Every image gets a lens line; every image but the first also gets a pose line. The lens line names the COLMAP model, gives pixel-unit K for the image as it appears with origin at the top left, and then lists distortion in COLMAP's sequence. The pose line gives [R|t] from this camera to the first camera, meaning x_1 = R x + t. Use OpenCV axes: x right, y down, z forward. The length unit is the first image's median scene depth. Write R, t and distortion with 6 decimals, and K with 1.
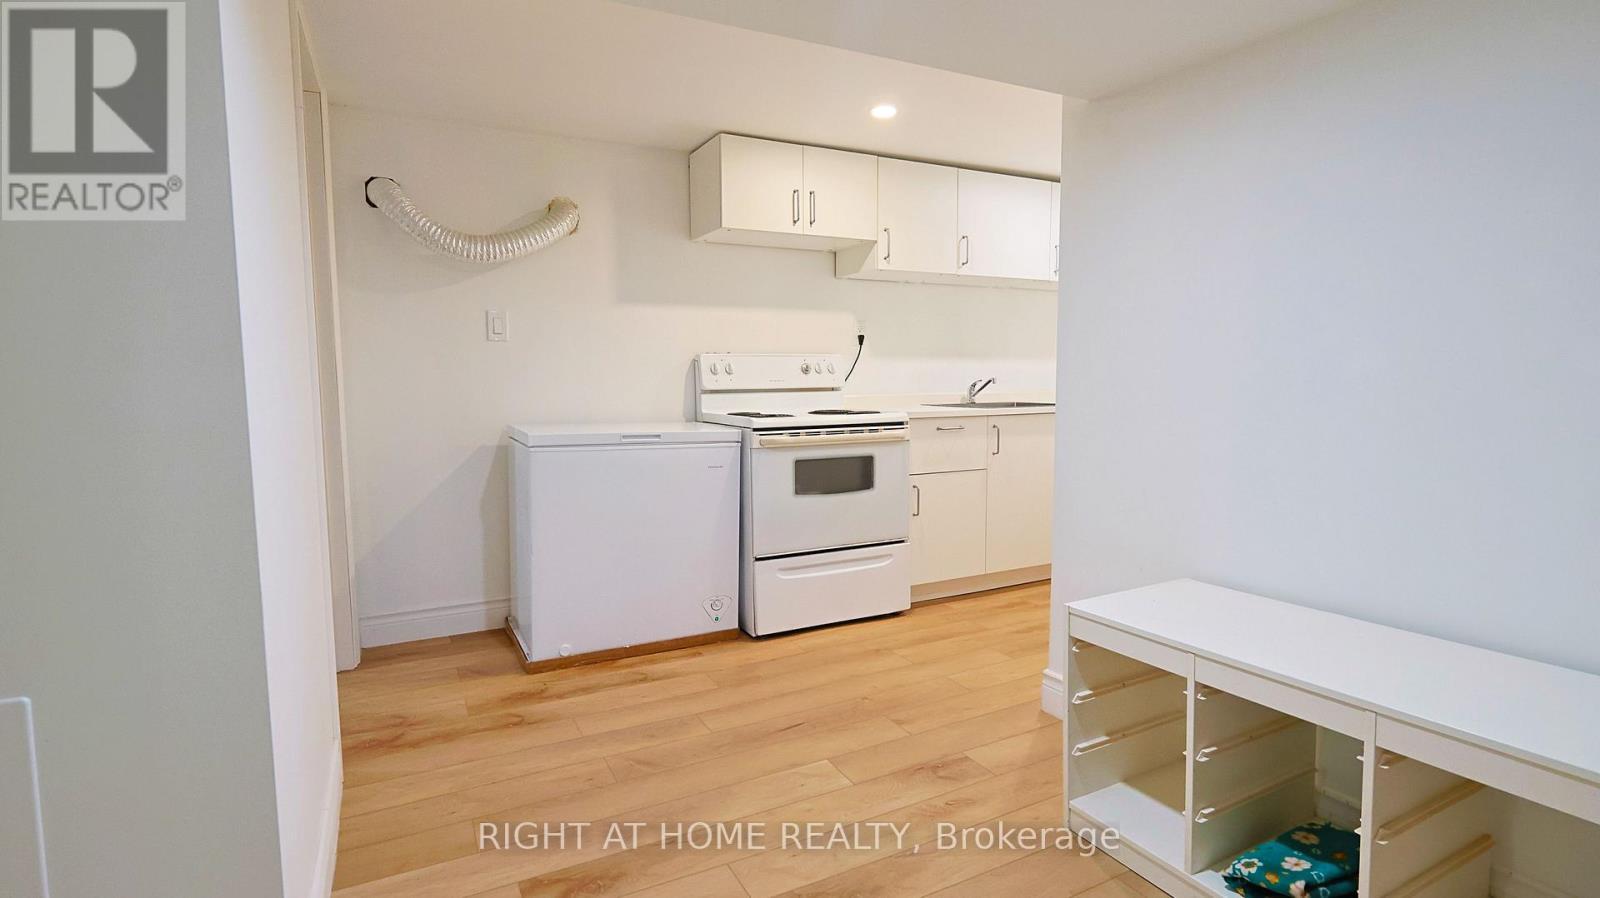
lens RADIAL K [[776.7, 0, 802.4], [0, 776.7, 447.0], [0, 0, 1]] dist [-0.010401, 0.002691]
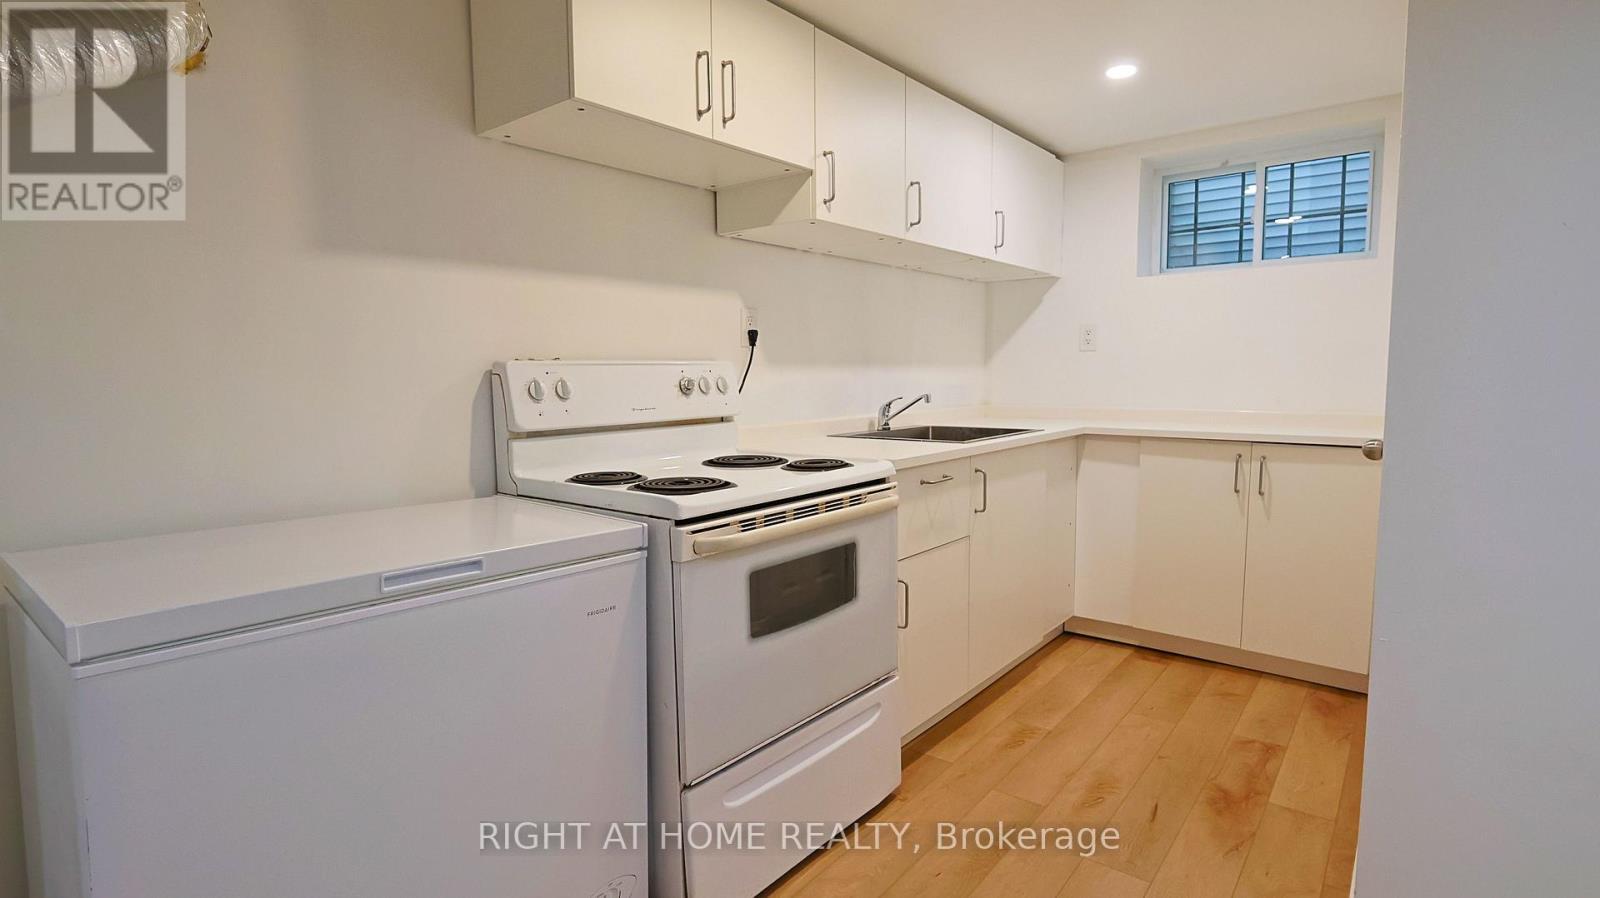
lens RADIAL K [[776.7, 0, 800.0], [0, 776.7, 442.8], [0, 0, 1]] dist [-0.010401, 0.002691]
pose [[0.918941, -0.040087, 0.392353, -0.154356], [0.043053, 0.999072, 0.001240, -0.058900], [-0.392039, 0.015752, 0.919814, 0.460804]]
